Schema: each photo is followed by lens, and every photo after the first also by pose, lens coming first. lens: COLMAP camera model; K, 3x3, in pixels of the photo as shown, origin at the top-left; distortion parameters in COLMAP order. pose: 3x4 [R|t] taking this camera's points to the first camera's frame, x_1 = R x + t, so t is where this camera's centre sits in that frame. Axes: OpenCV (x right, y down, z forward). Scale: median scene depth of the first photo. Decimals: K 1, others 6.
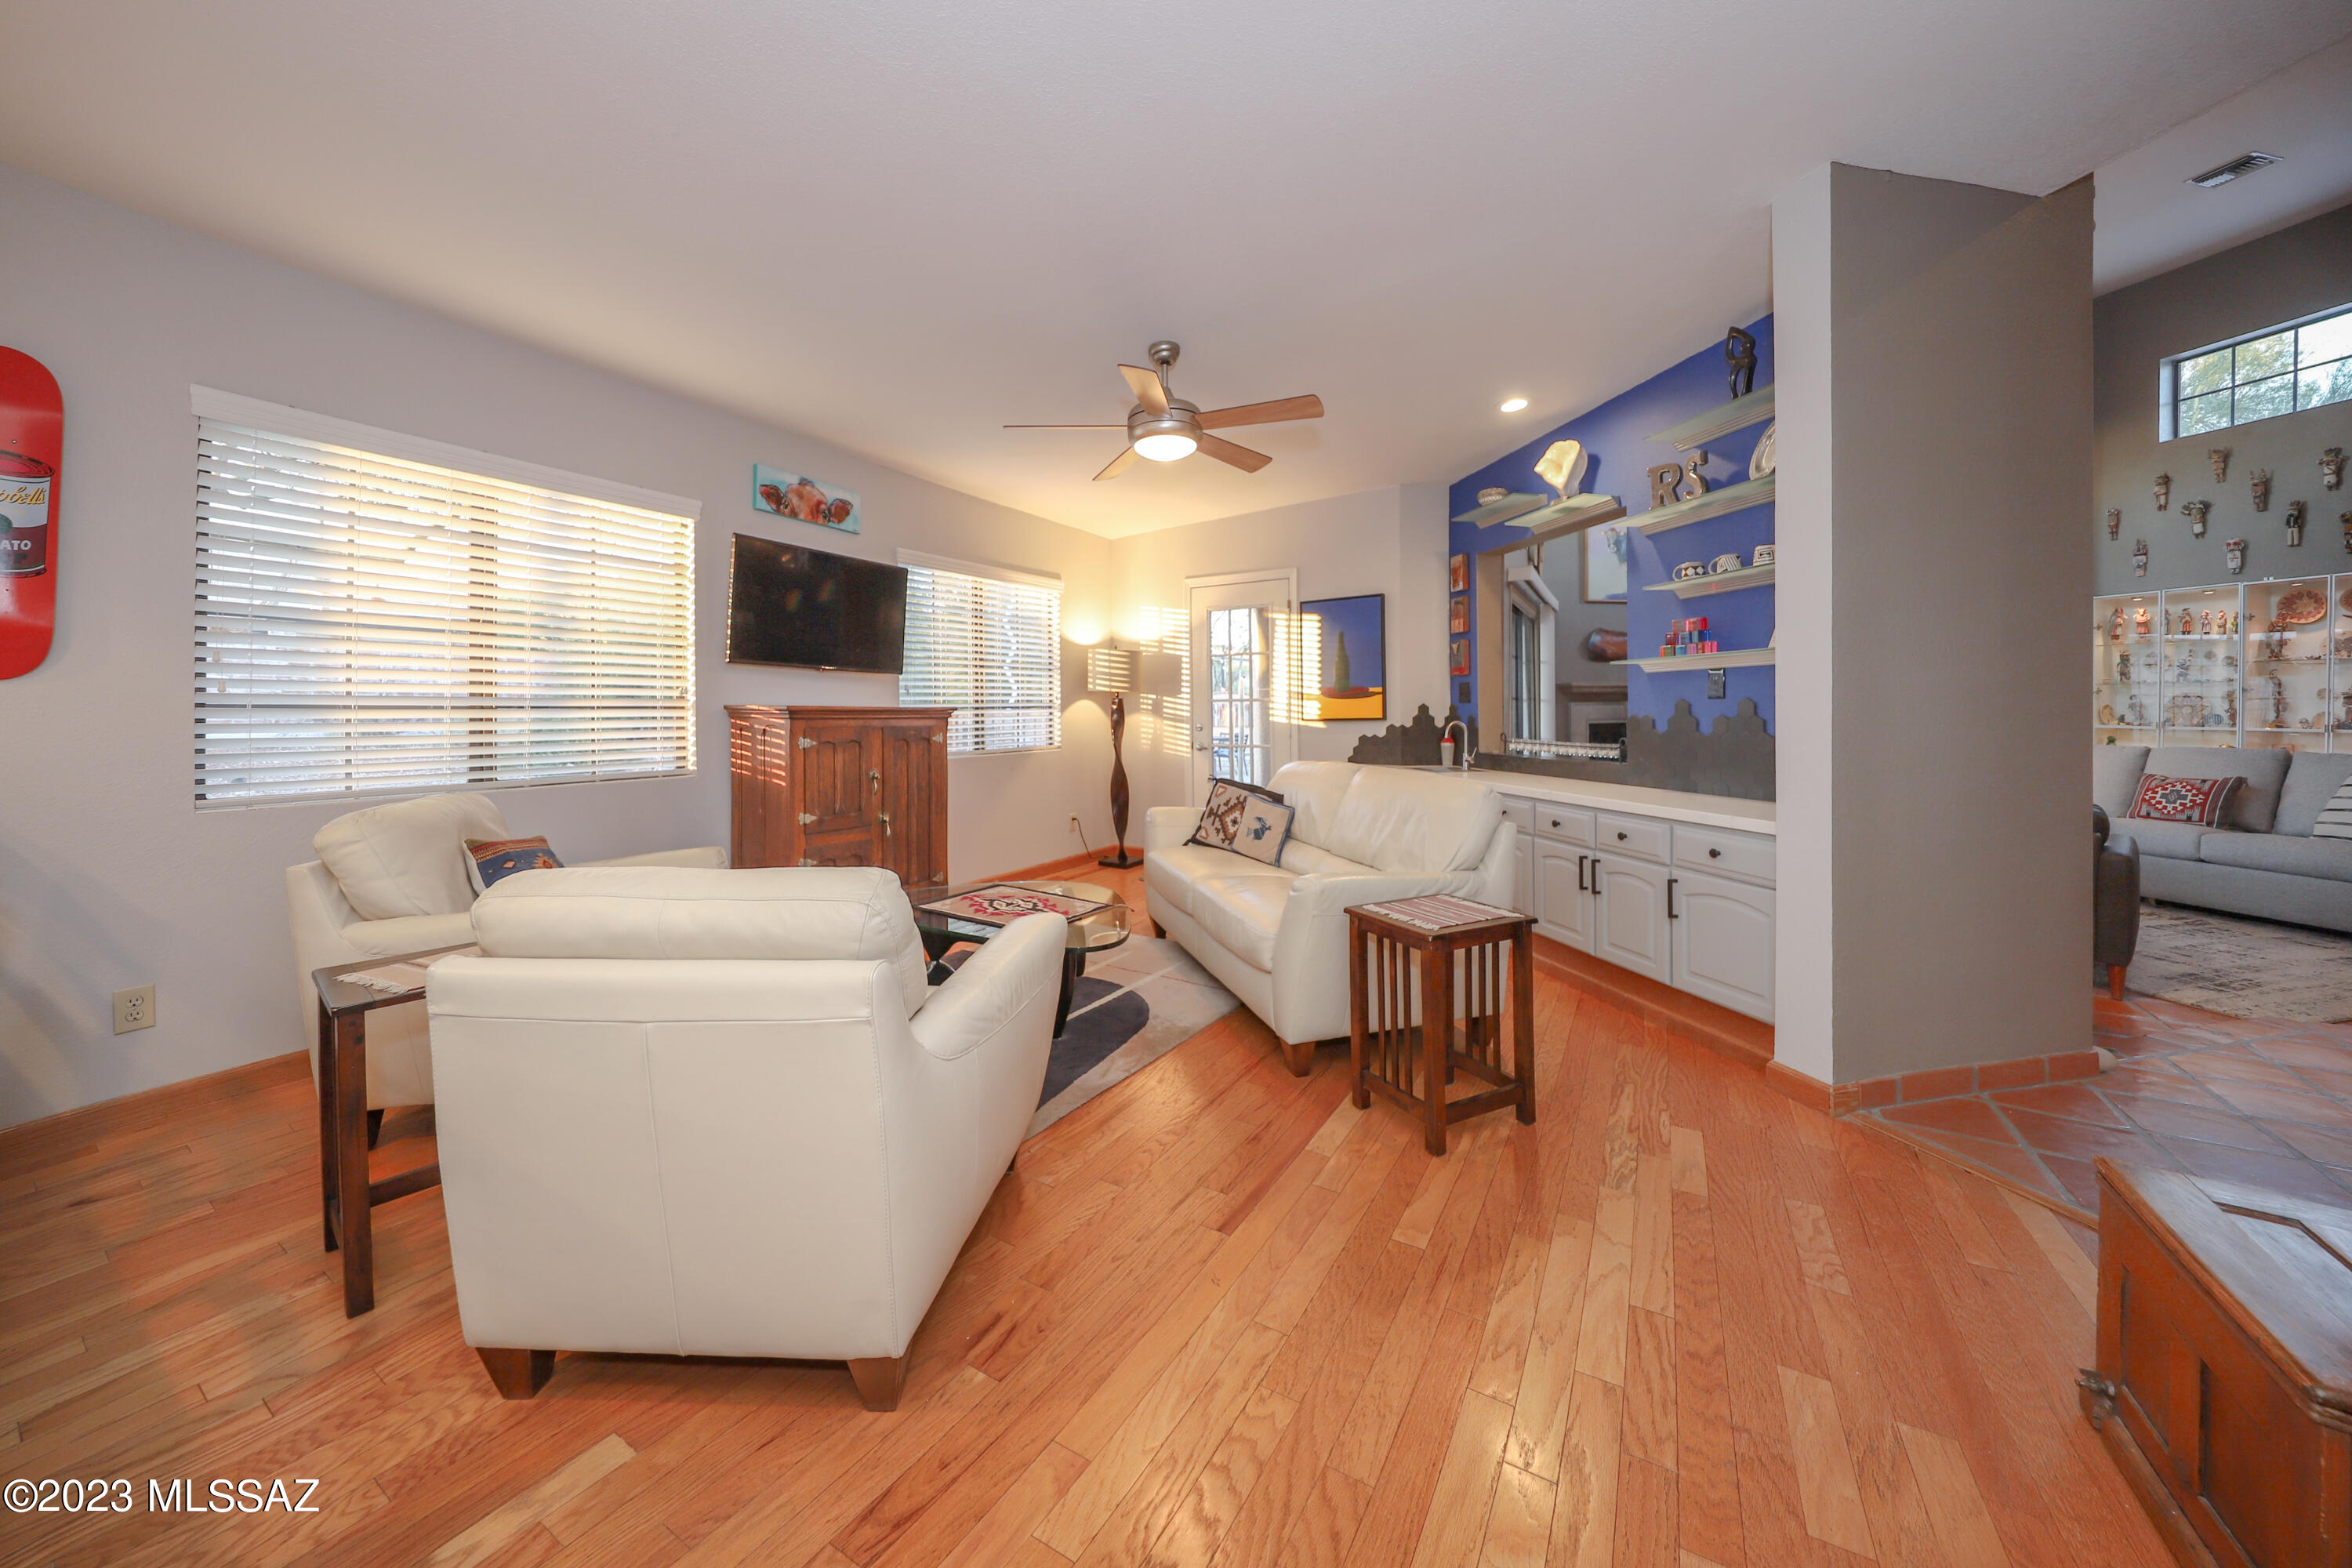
lens RADIAL K [[966.6, 0, 1041.1], [0, 966.6, 745.2], [0, 0, 1]] dist [0.057121, 0.000026]
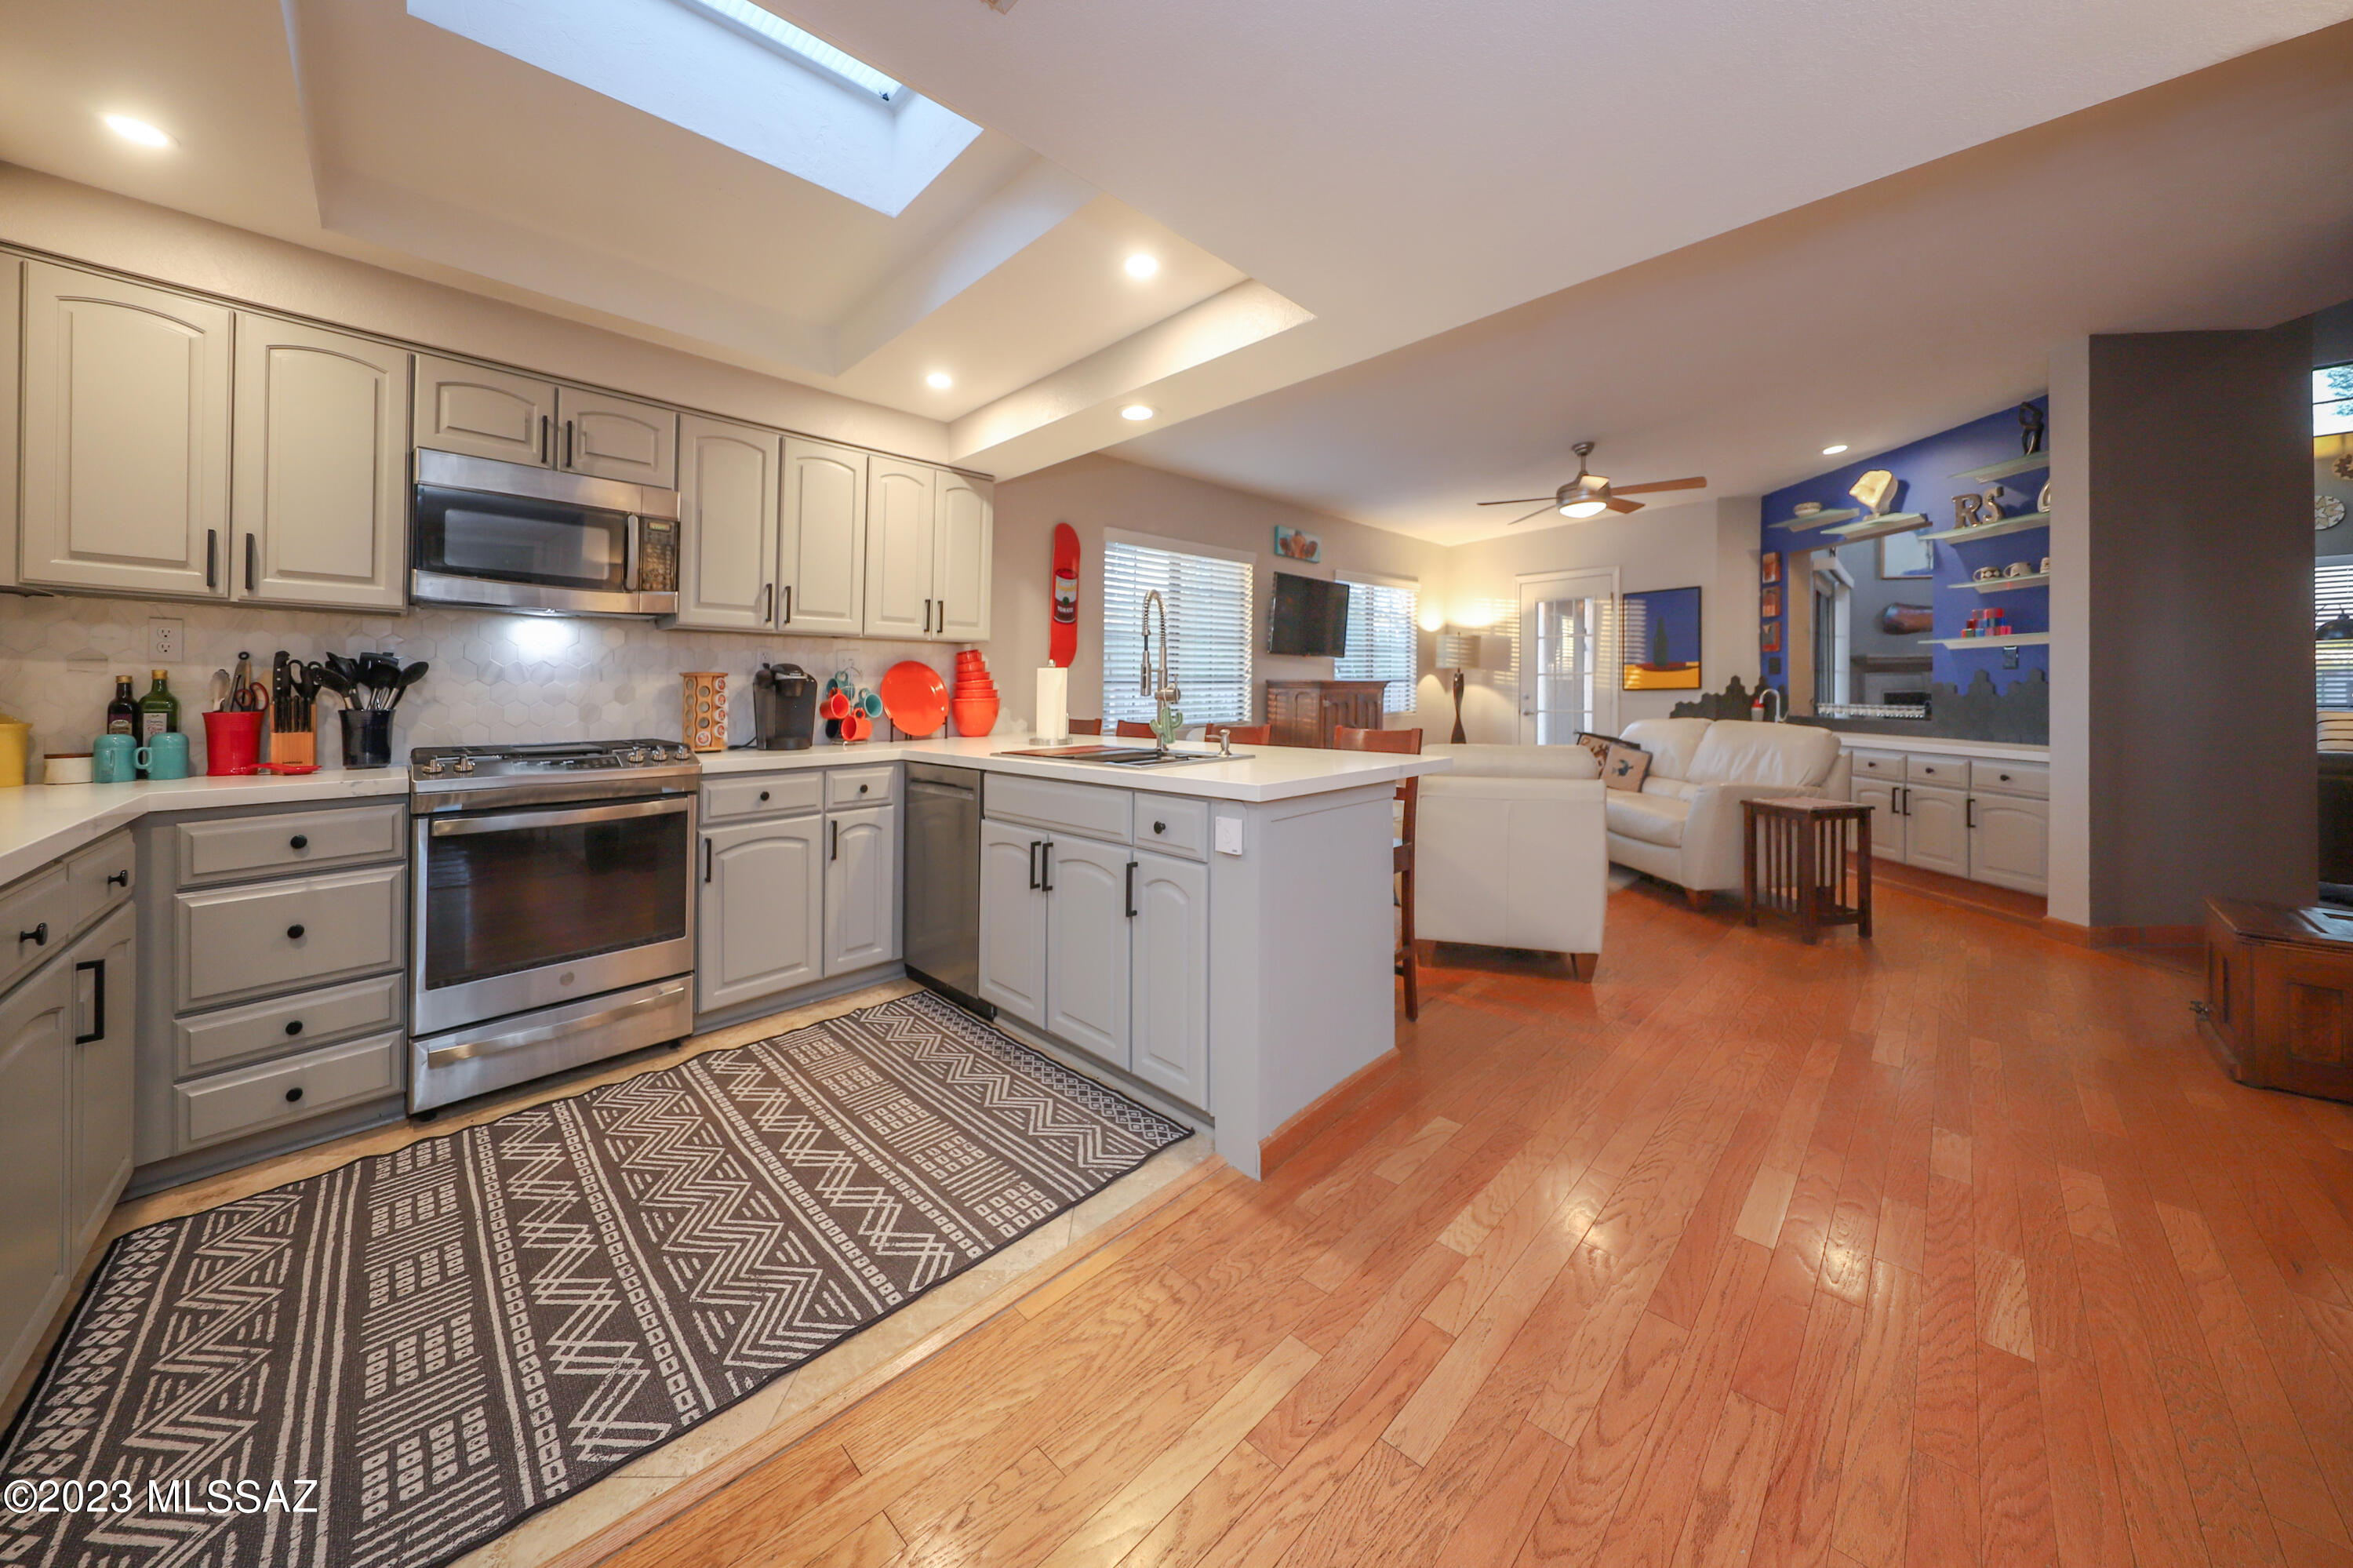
lens RADIAL K [[819.0, 0, 1154.4], [0, 819.0, 728.5], [0, 0, 1]] dist [0.010785, -0.000018]
pose [[0.977235, 0.003878, -0.212124, -0.184802], [-0.000485, 0.999871, 0.016046, 0.013826], [0.212159, -0.015578, 0.977111, -0.297506]]
